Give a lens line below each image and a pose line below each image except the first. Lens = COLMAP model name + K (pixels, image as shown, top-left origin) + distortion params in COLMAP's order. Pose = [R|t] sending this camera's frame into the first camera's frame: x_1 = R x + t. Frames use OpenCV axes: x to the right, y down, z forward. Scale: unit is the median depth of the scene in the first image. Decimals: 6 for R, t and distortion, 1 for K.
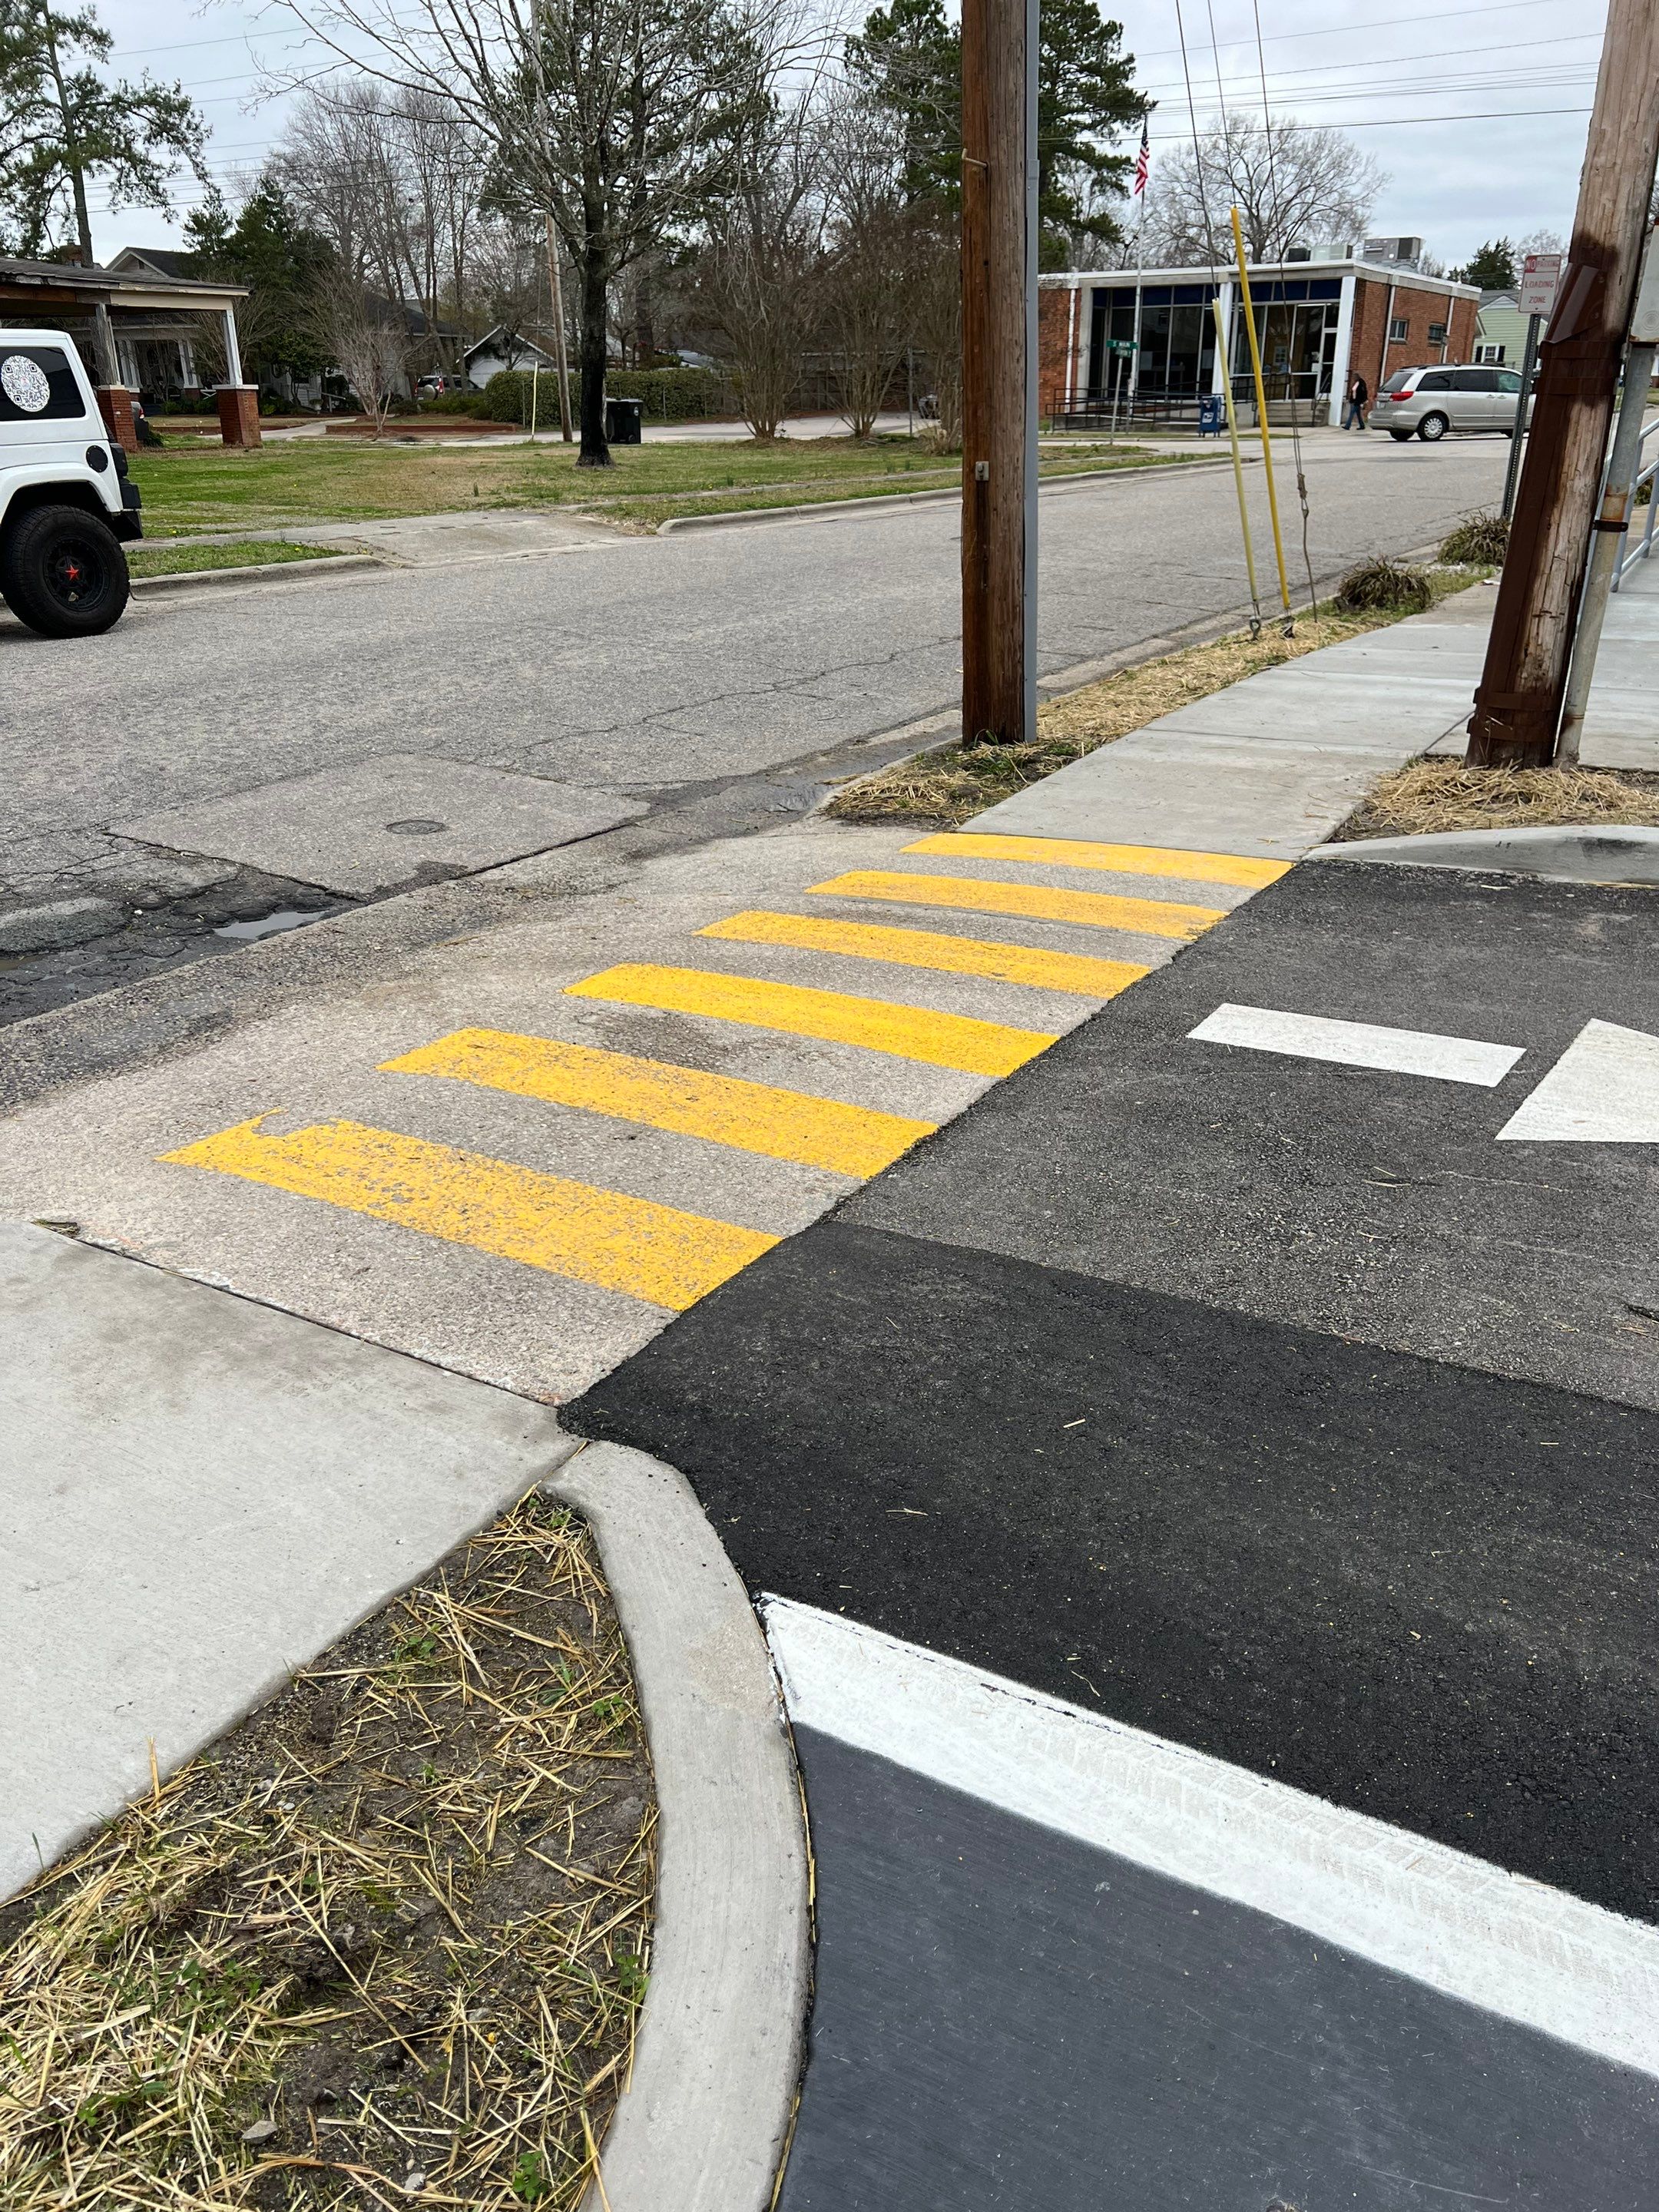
lens RADIAL K [[1696.3, 0, 825.7], [0, 1696.3, 1118.2], [0, 0, 1]] dist [0.060330, -0.068314]
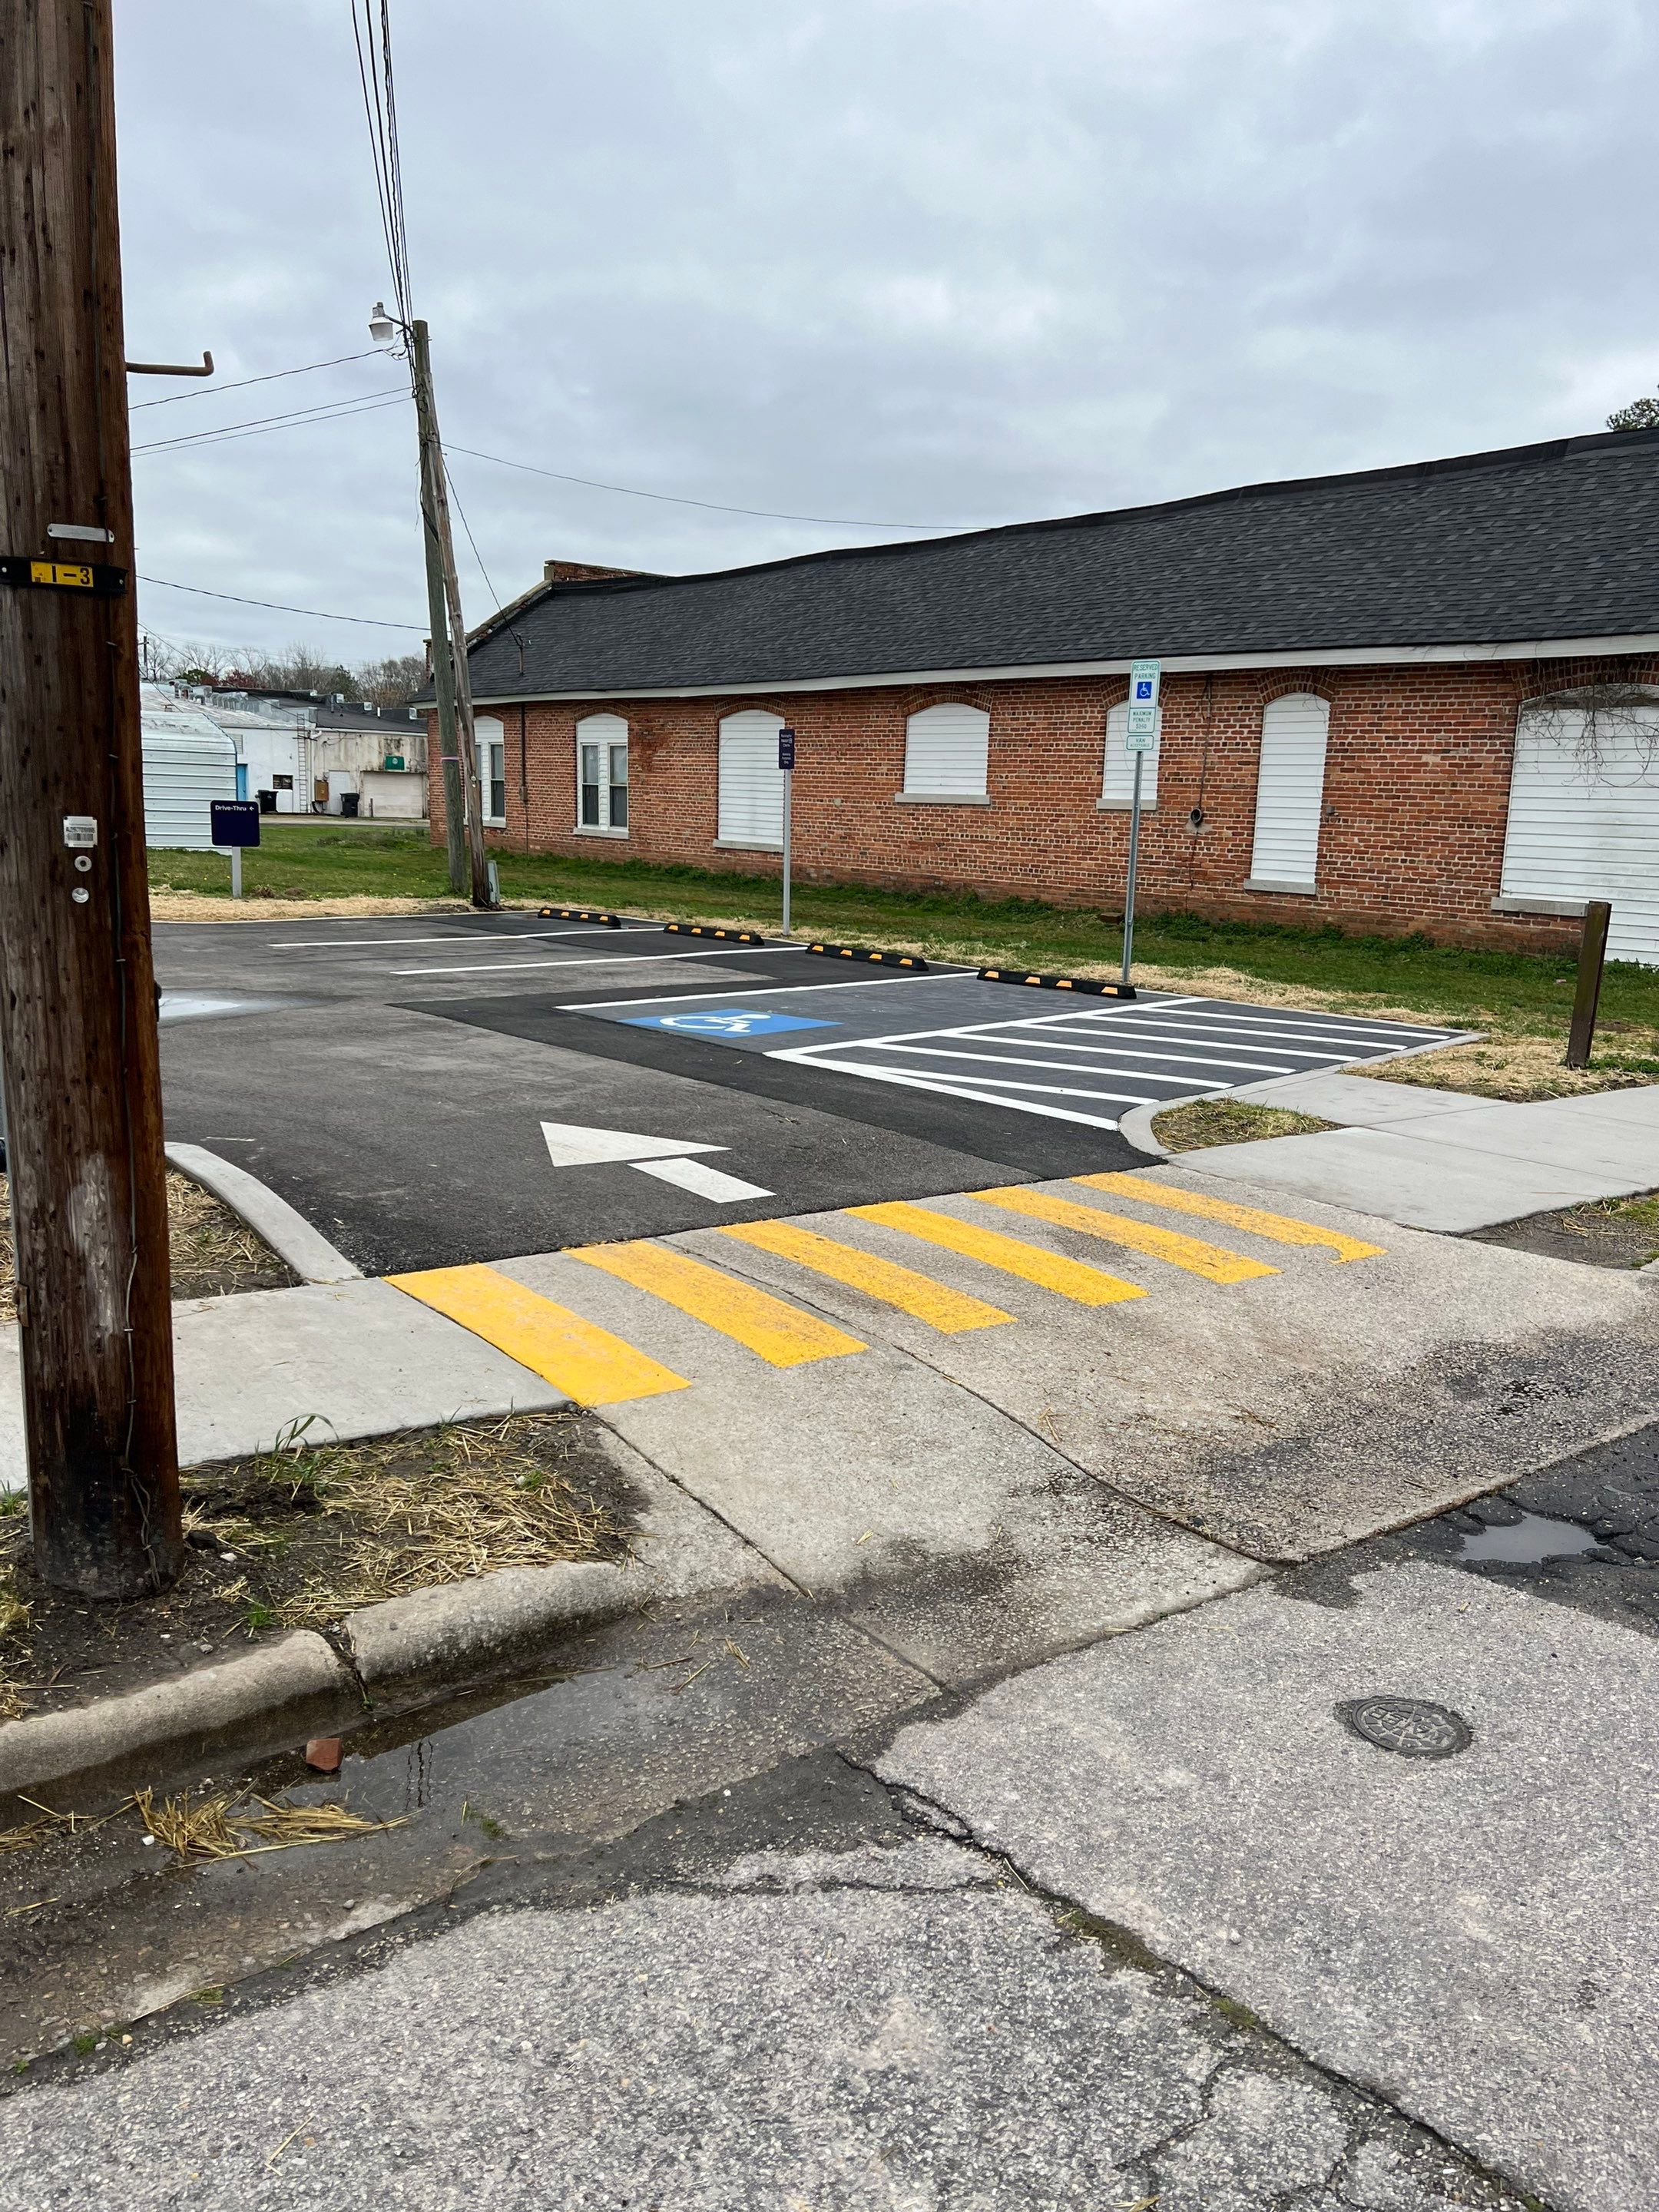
lens RADIAL K [[1696.3, 0, 825.7], [0, 1696.3, 1118.2], [0, 0, 1]] dist [0.060330, -0.068314]
pose [[-0.932999, -0.085101, 0.349671, -0.297279], [0.118356, 0.845029, 0.521458, -0.711207], [-0.339859, 0.527906, -0.778339, 1.641159]]
